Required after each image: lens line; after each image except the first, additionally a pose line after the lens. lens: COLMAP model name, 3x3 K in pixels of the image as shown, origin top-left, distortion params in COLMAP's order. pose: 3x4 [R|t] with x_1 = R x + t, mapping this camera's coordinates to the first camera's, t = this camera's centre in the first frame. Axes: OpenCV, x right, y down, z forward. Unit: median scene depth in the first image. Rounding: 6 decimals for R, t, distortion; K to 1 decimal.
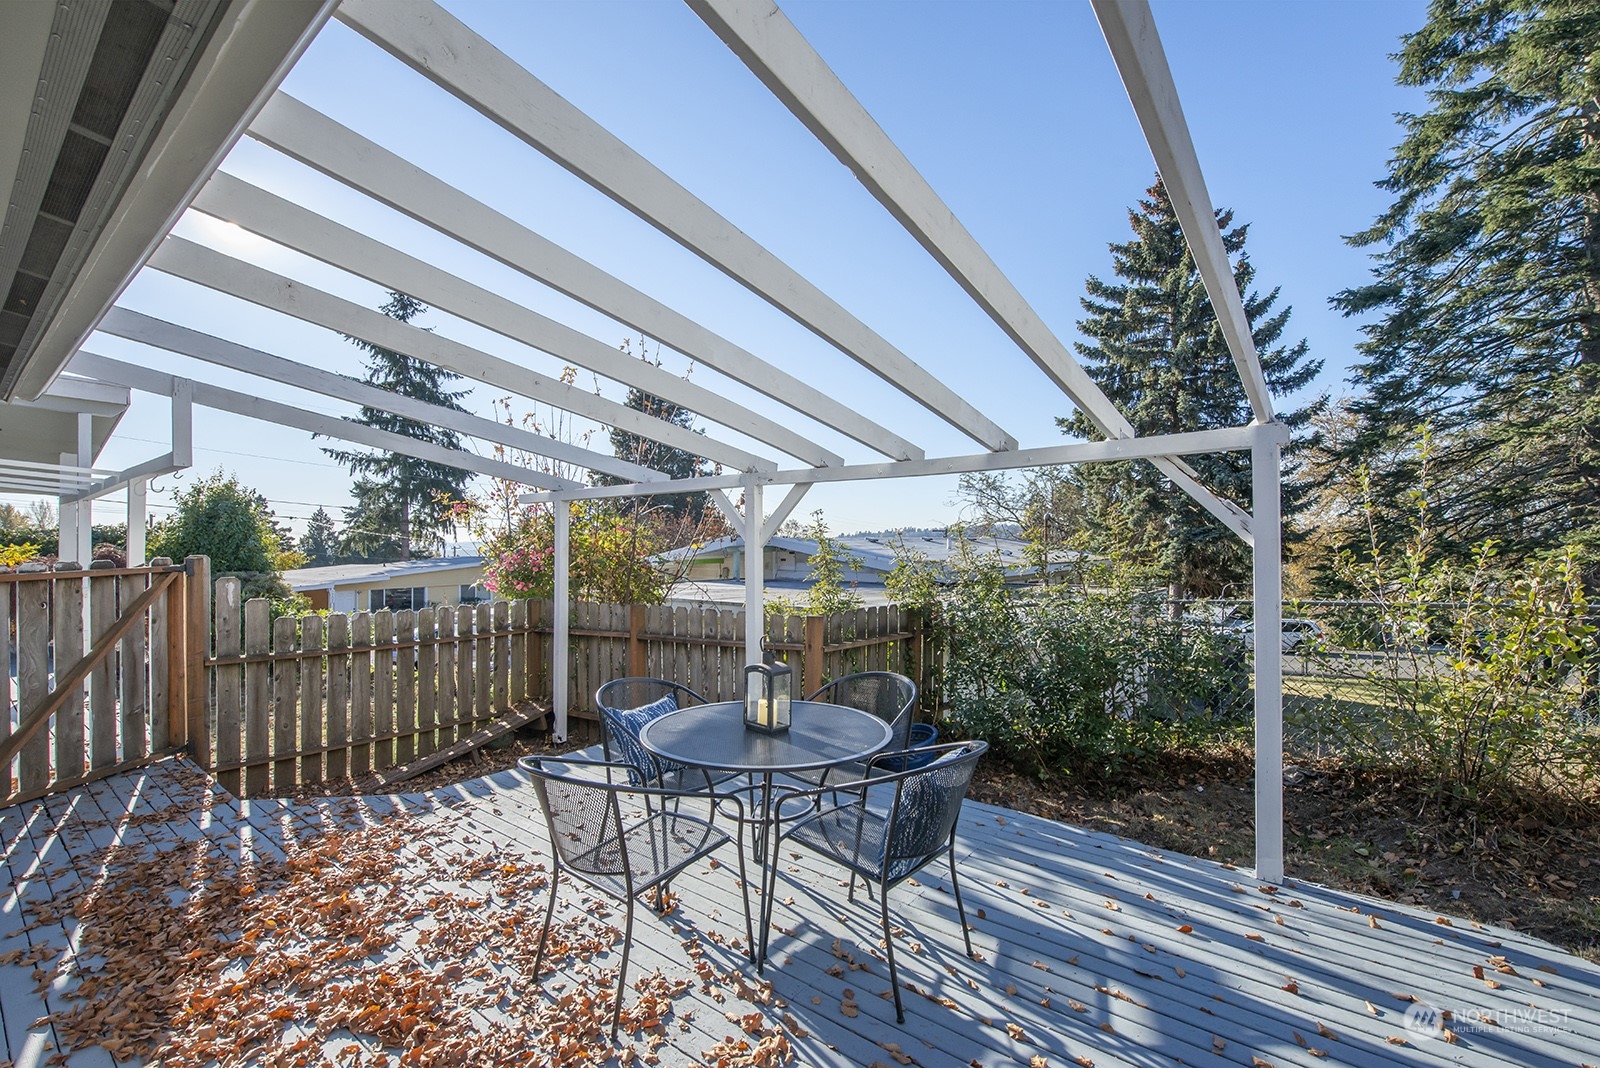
lens RADIAL K [[718.2, 0, 817.8], [0, 718.2, 540.3], [0, 0, 1]] dist [0.011547, -0.000036]
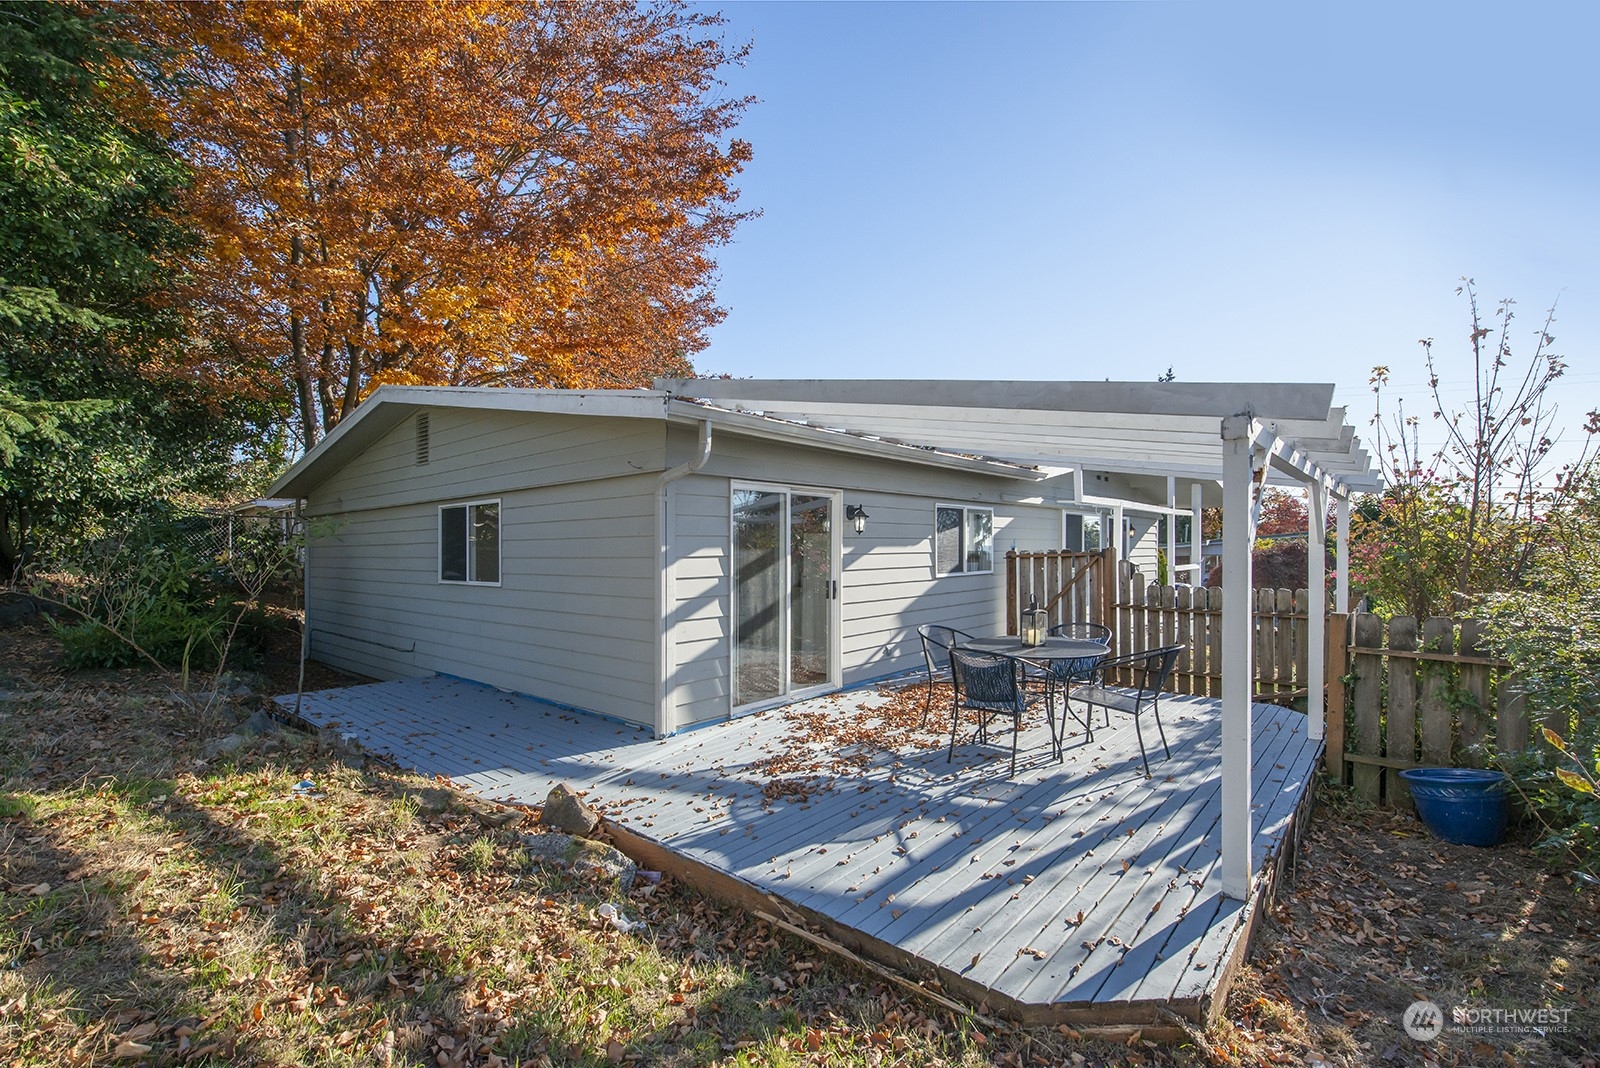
lens RADIAL K [[718.2, 0, 817.8], [0, 718.2, 540.3], [0, 0, 1]] dist [0.011547, -0.000036]
pose [[-0.046105, -0.002958, -0.998932, 1.764124], [0.008864, 0.999955, -0.003370, -0.002718], [0.998897, -0.009010, -0.046077, 0.540026]]
